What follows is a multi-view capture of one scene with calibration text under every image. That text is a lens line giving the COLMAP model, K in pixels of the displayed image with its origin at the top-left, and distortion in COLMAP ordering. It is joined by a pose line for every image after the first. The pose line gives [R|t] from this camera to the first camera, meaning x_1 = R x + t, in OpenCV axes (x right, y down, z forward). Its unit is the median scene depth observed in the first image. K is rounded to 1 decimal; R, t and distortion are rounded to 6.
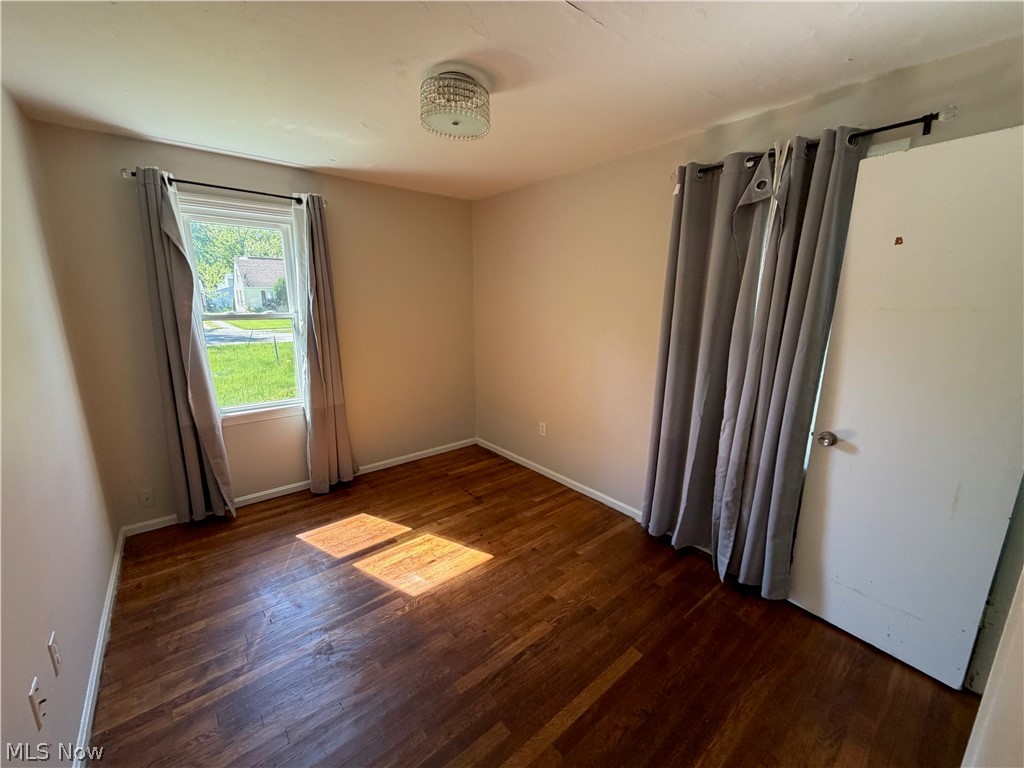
lens RADIAL K [[407.2, 0, 511.4], [0, 407.2, 387.3], [0, 0, 1]] dist [-0.002314, -0.000504]
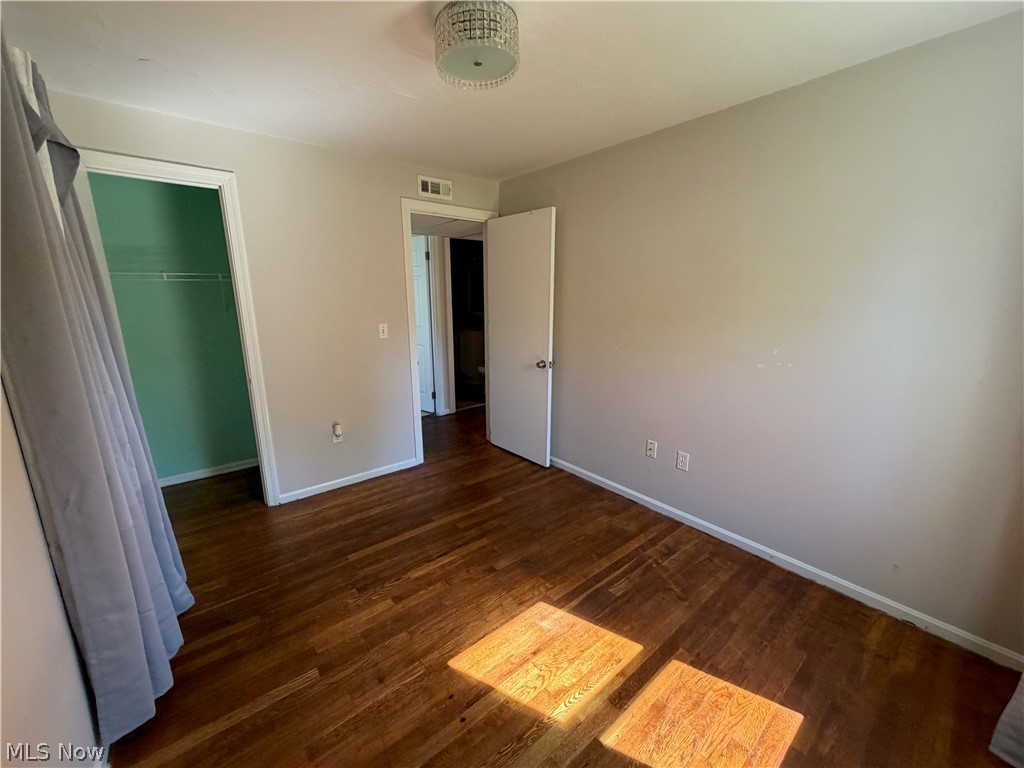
lens RADIAL K [[407.2, 0, 510.6], [0, 407.2, 389.0], [0, 0, 1]] dist [-0.002314, -0.000504]
pose [[-0.999972, 0.003086, 0.006803, -0.172842], [0.005713, 0.902737, 0.430155, -0.319721], [-0.004814, 0.430181, -0.902730, 1.585129]]
